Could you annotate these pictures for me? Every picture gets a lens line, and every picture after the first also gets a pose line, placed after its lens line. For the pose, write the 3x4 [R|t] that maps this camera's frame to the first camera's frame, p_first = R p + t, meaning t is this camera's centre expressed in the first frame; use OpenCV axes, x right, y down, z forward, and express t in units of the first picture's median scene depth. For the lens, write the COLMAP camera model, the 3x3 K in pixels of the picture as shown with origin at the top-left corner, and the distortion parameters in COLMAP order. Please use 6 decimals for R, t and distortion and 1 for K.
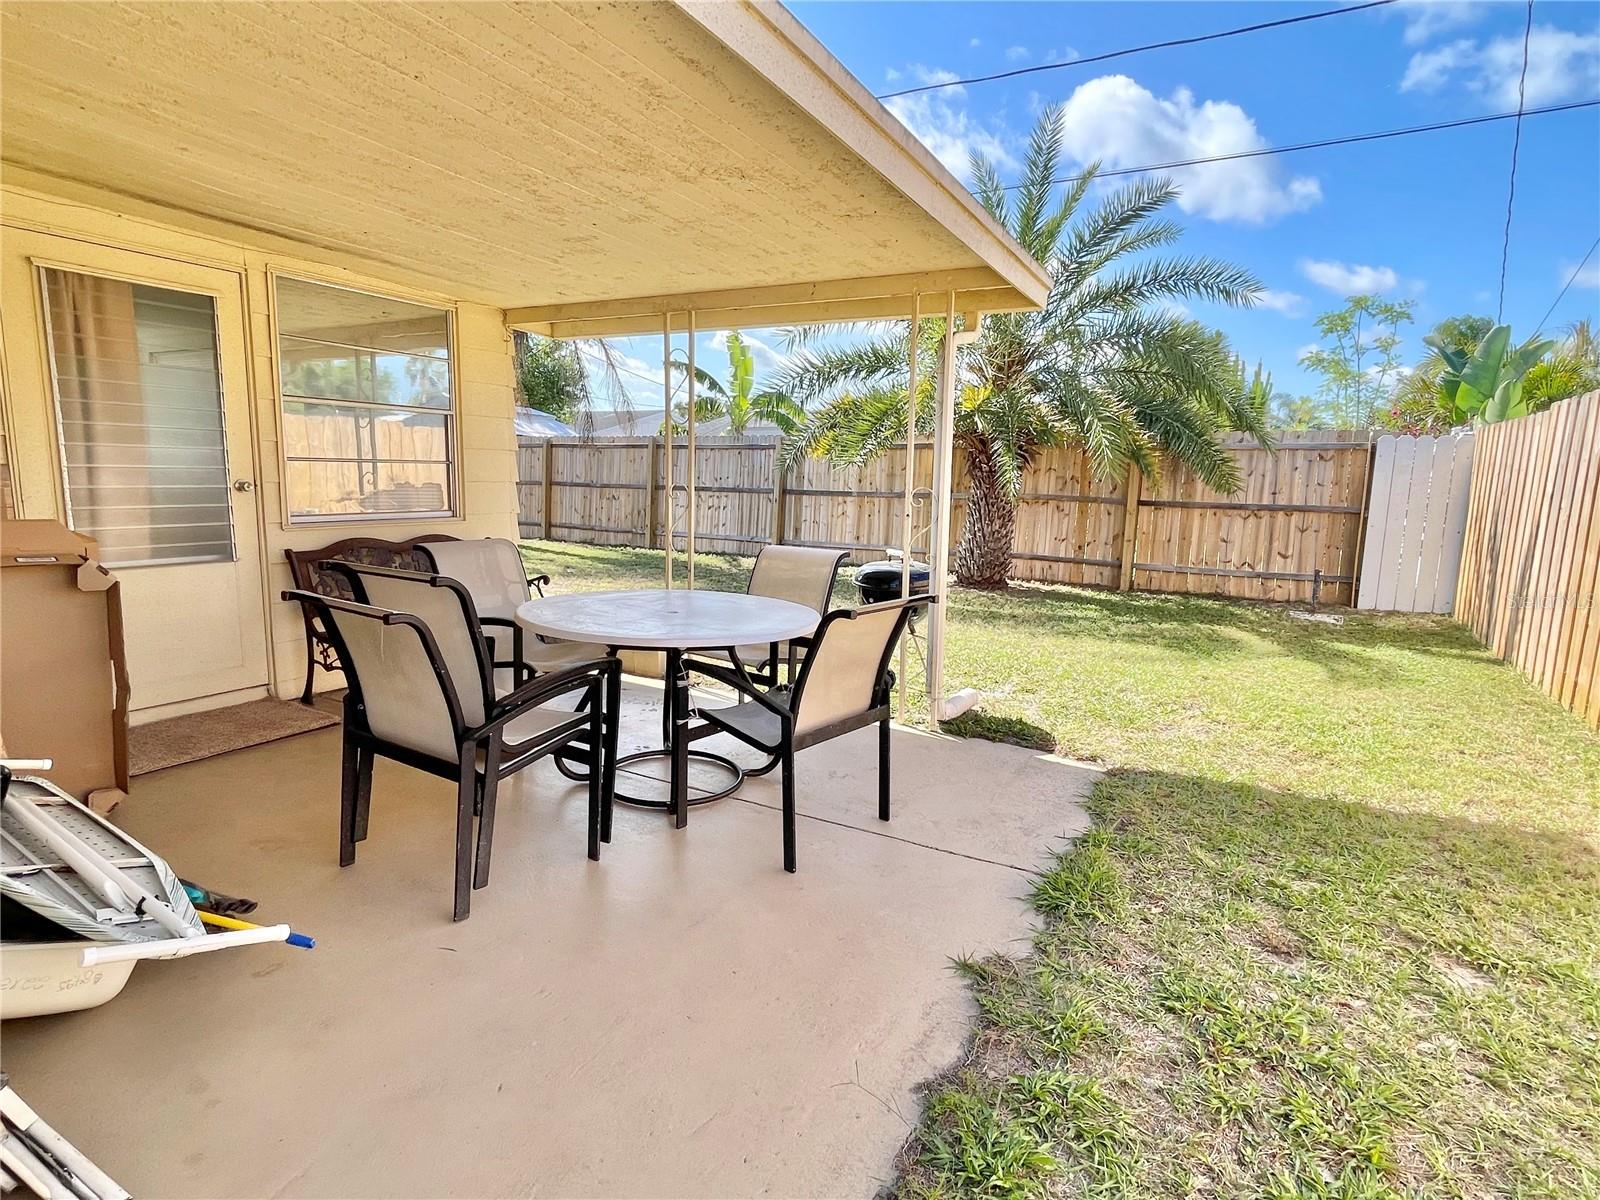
lens RADIAL K [[838.7, 0, 799.6], [0, 838.7, 602.6], [0, 0, 1]] dist [-0.002531, 0.001348]
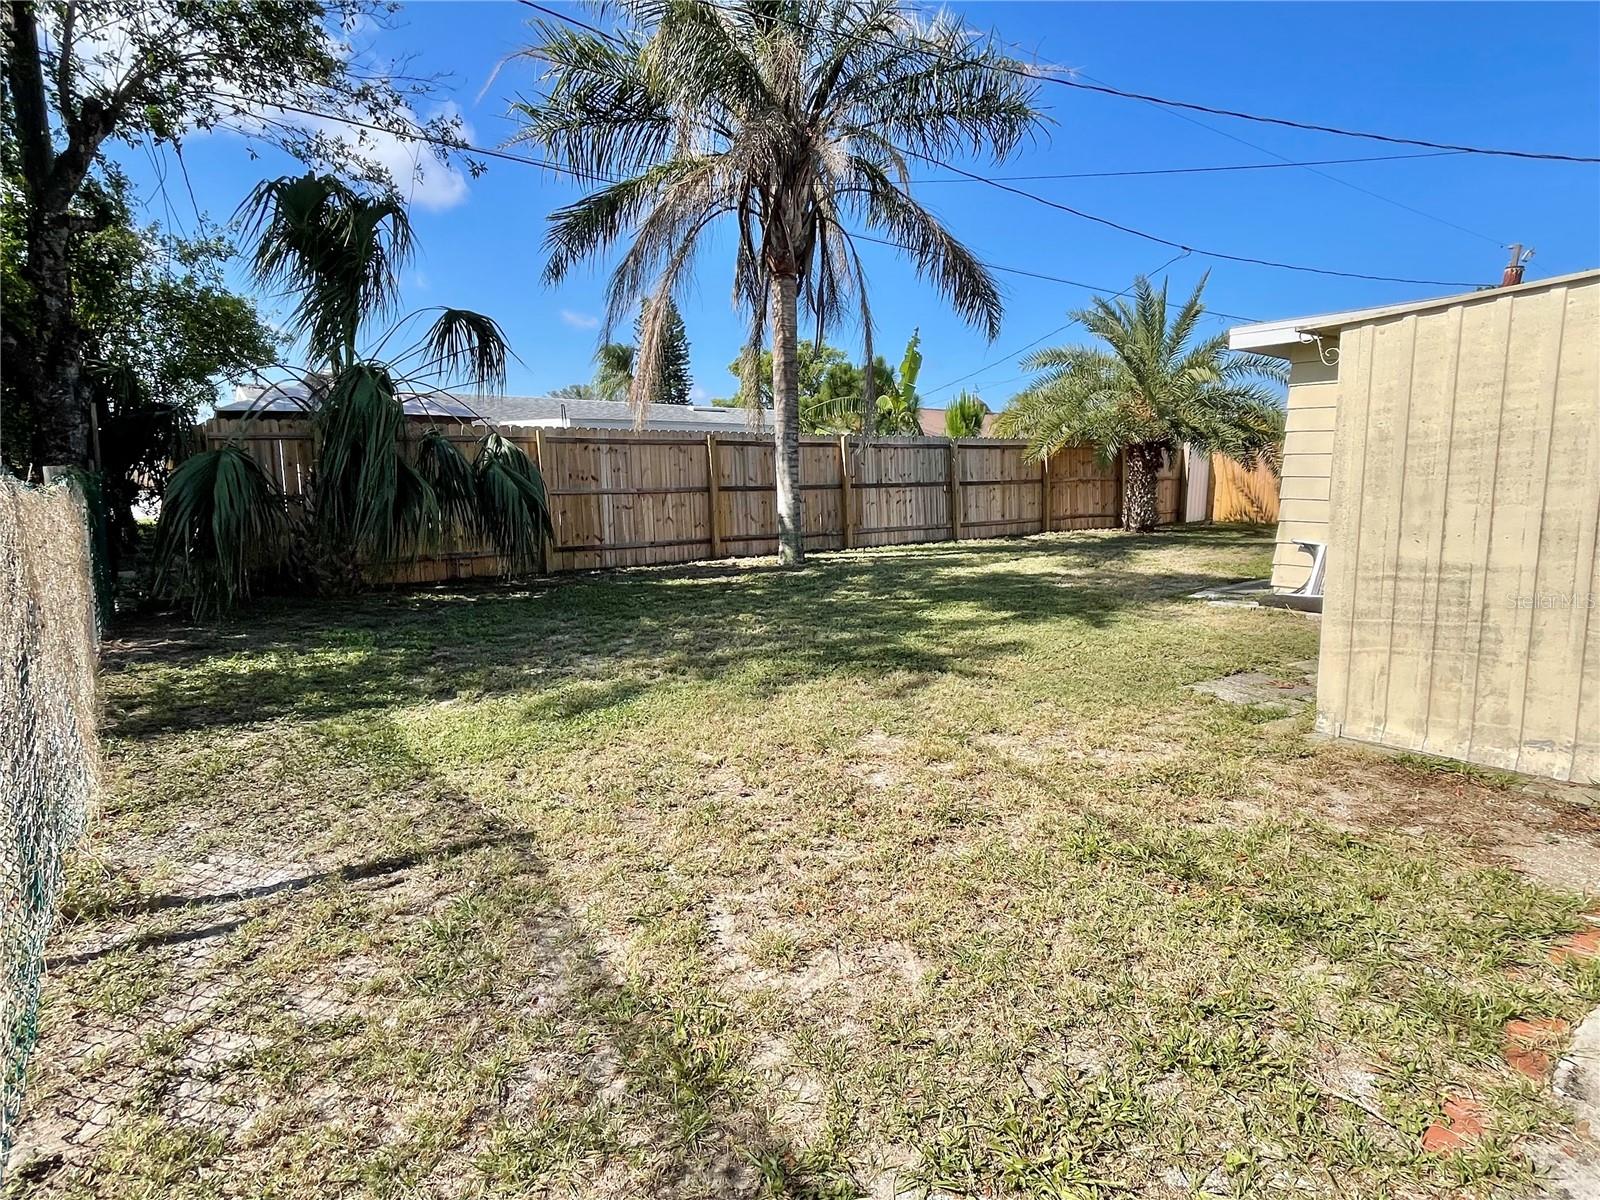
lens RADIAL K [[838.7, 0, 800.2], [0, 838.7, 595.0], [0, 0, 1]] dist [-0.002531, 0.001348]
pose [[0.388281, -0.160390, 0.907476, -1.042459], [0.158486, 0.981688, 0.105694, -0.116952], [-0.907810, 0.102783, 0.406591, 0.618641]]
